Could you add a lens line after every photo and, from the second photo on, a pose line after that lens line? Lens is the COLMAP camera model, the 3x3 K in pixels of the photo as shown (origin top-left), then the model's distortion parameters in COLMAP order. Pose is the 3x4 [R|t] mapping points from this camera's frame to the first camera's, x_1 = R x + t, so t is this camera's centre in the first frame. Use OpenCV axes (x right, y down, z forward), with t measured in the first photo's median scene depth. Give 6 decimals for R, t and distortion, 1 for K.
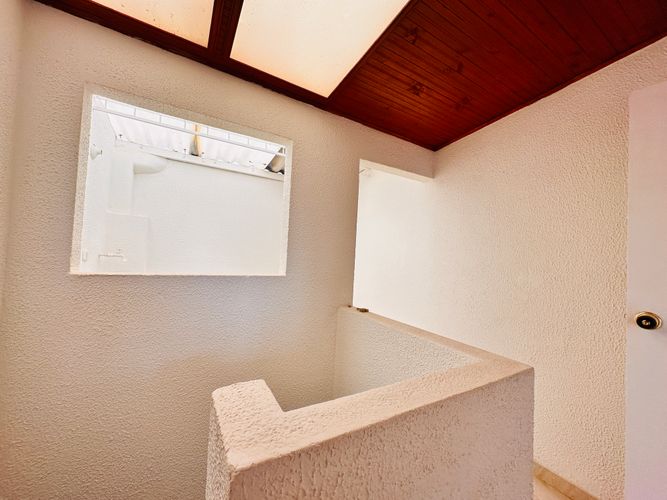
lens RADIAL K [[265.8, 0, 332.4], [0, 265.8, 249.1], [0, 0, 1]] dist [-0.000618, -0.000018]
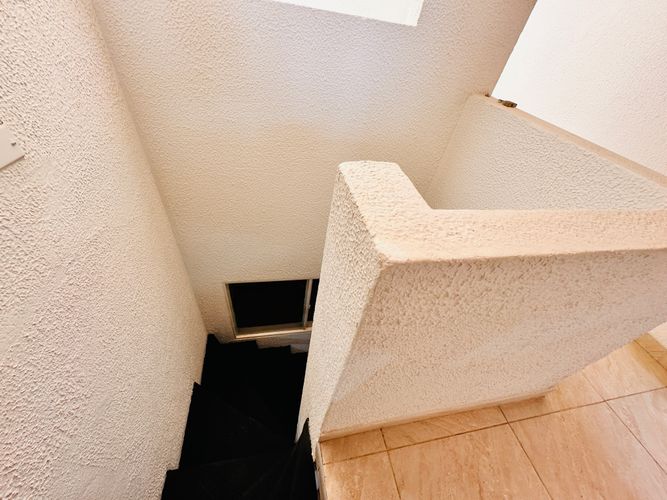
lens RADIAL K [[265.8, 0, 332.4], [0, 265.8, 249.1], [0, 0, 1]] dist [-0.000618, -0.000018]
pose [[0.943712, 0.277918, -0.179356, -0.179563], [-0.083723, 0.725289, 0.683335, 0.122539], [0.319996, -0.629855, 0.707732, 0.181482]]
